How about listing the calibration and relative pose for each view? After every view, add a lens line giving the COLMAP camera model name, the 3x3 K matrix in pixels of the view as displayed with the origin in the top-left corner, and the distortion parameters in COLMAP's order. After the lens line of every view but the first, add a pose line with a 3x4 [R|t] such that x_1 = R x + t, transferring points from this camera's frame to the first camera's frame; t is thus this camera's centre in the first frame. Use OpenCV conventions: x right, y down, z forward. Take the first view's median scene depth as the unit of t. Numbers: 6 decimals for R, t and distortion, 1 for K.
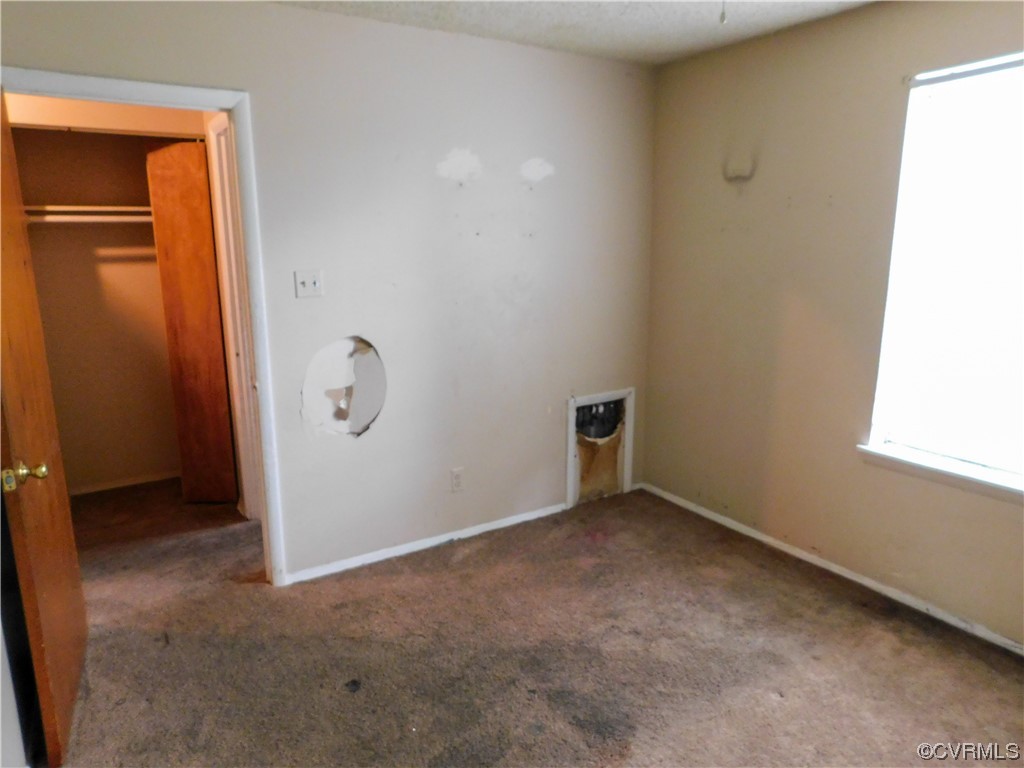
lens RADIAL K [[672.6, 0, 507.1], [0, 672.6, 383.1], [0, 0, 1]] dist [-0.070148, 0.049367]
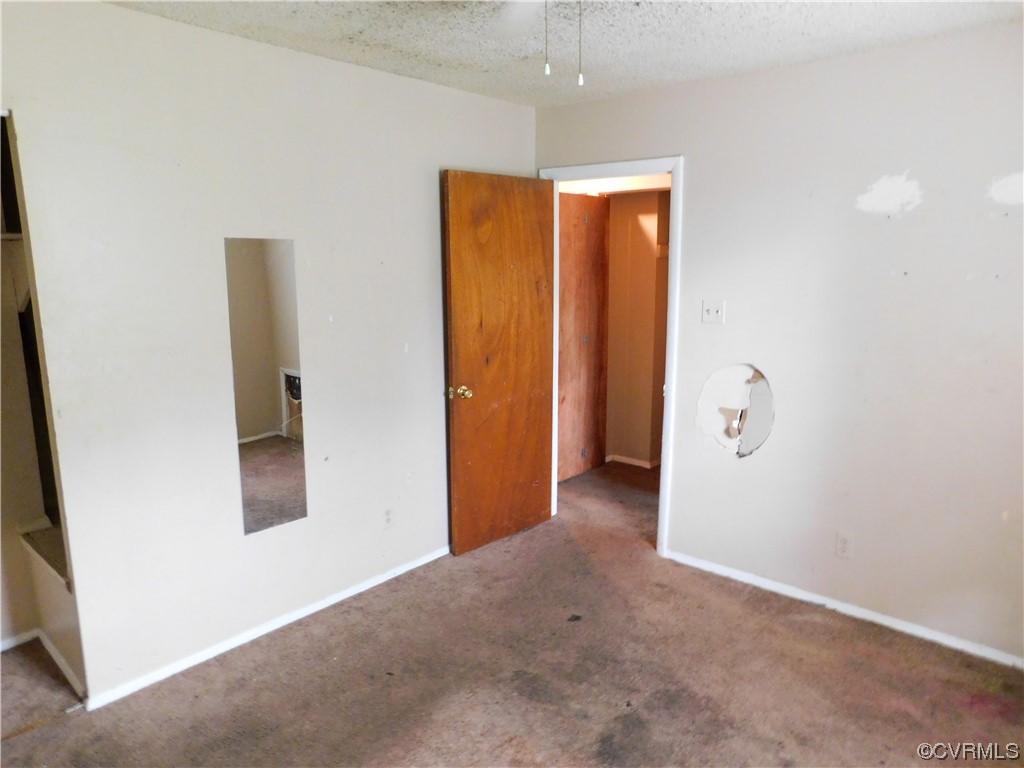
lens RADIAL K [[672.6, 0, 506.0], [0, 672.6, 382.0], [0, 0, 1]] dist [-0.070148, 0.049367]
pose [[0.282744, 0.179515, -0.942248, 0.668808], [-0.205407, 0.970874, 0.123332, -0.093970], [0.936944, 0.158673, 0.311382, 0.306418]]
